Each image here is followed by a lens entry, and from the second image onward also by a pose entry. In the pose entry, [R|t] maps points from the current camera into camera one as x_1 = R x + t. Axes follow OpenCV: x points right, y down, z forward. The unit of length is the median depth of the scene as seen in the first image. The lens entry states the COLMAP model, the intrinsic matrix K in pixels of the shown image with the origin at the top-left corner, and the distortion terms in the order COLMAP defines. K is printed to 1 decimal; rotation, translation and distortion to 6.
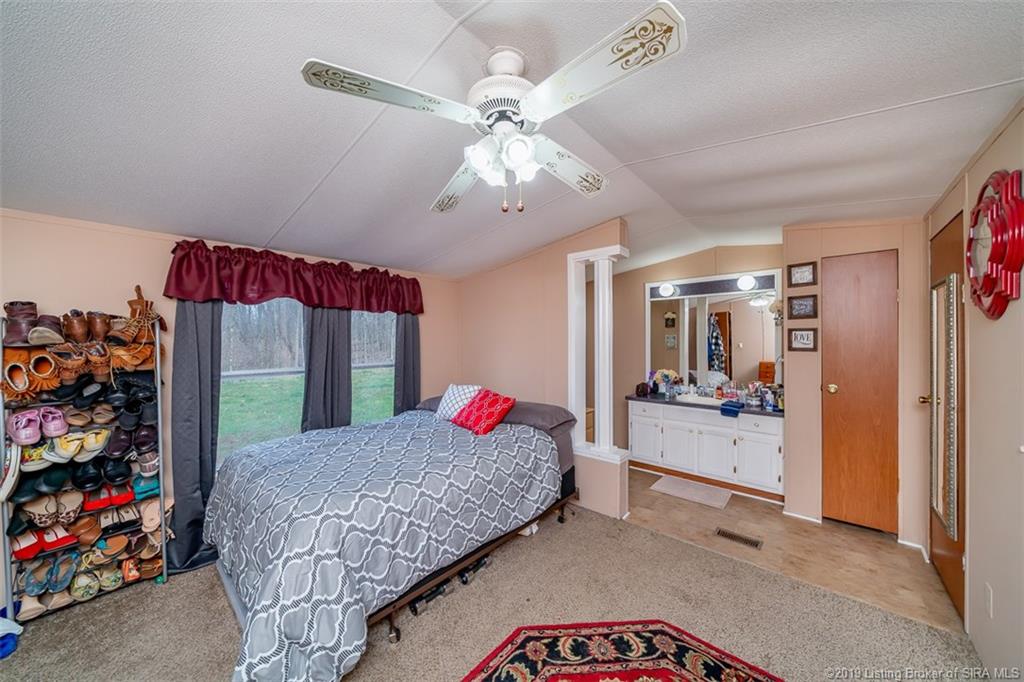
lens RADIAL K [[350.8, 0, 509.0], [0, 350.8, 342.2], [0, 0, 1]] dist [-0.001690, -0.000004]
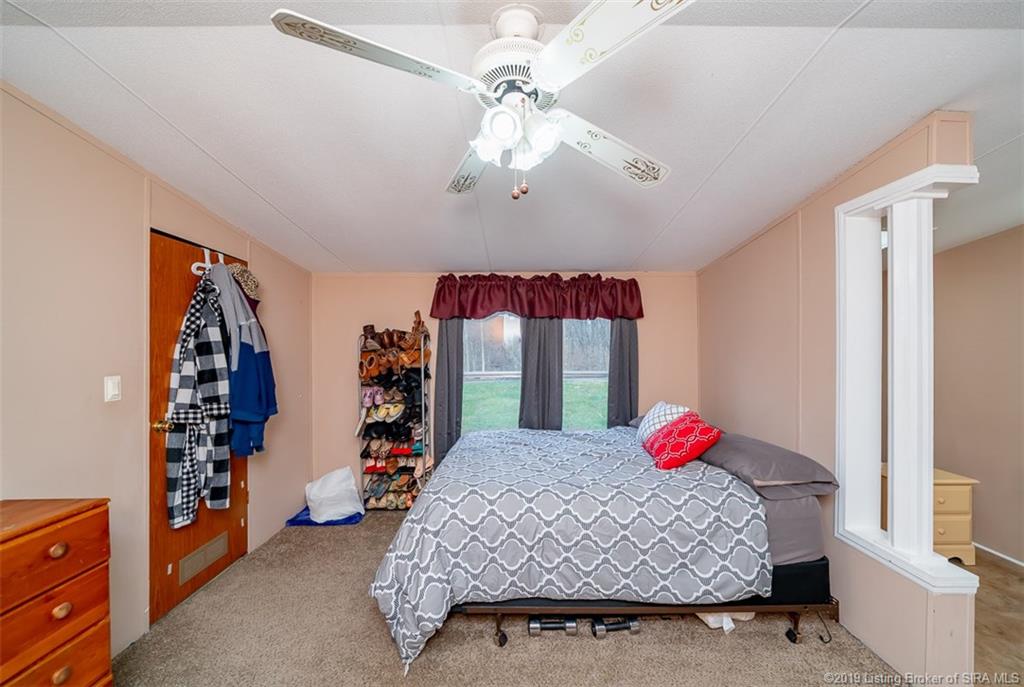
lens RADIAL K [[373.7, 0, 512.7], [0, 373.7, 346.3], [0, 0, 1]] dist [-0.000389, -0.000053]
pose [[0.674262, 0.002967, -0.738486, 0.369991], [-0.007580, 0.999967, -0.002904, -0.008321], [0.738454, 0.007556, 0.674262, 0.214104]]
